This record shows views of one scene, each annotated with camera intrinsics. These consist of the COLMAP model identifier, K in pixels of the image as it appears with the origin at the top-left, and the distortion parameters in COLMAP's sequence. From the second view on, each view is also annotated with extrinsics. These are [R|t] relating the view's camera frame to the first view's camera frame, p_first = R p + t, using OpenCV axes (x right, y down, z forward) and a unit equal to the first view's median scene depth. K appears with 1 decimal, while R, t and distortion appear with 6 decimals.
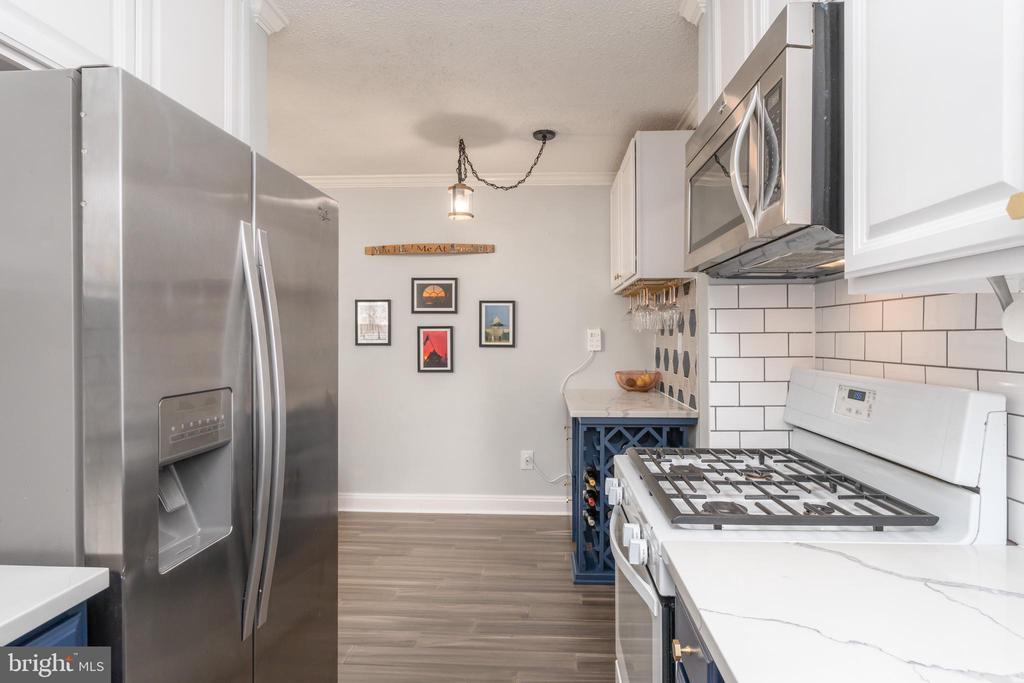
lens RADIAL K [[541.1, 0, 510.9], [0, 541.1, 347.9], [0, 0, 1]] dist [0.003109, 0.002284]
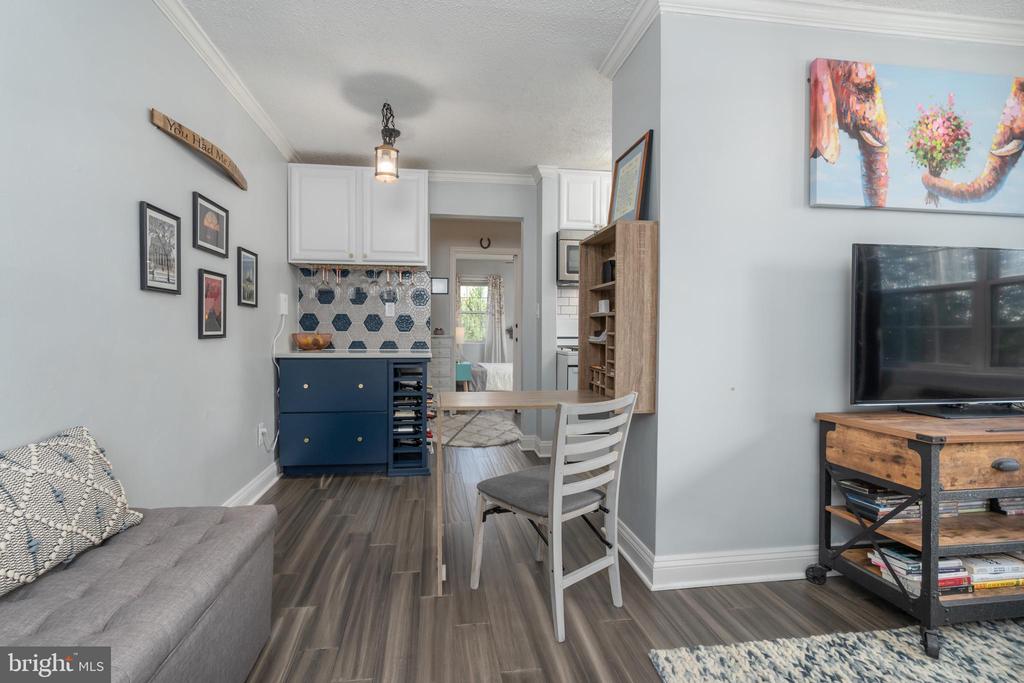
lens RADIAL K [[465.8, 0, 494.8], [0, 465.8, 338.8], [0, 0, 1]] dist [-0.009478, 0.001730]
pose [[-0.176998, -0.017446, 0.984056, -0.798384], [0.011823, 0.999733, 0.019851, 0.039394], [-0.984140, 0.015148, -0.176745, 0.752028]]
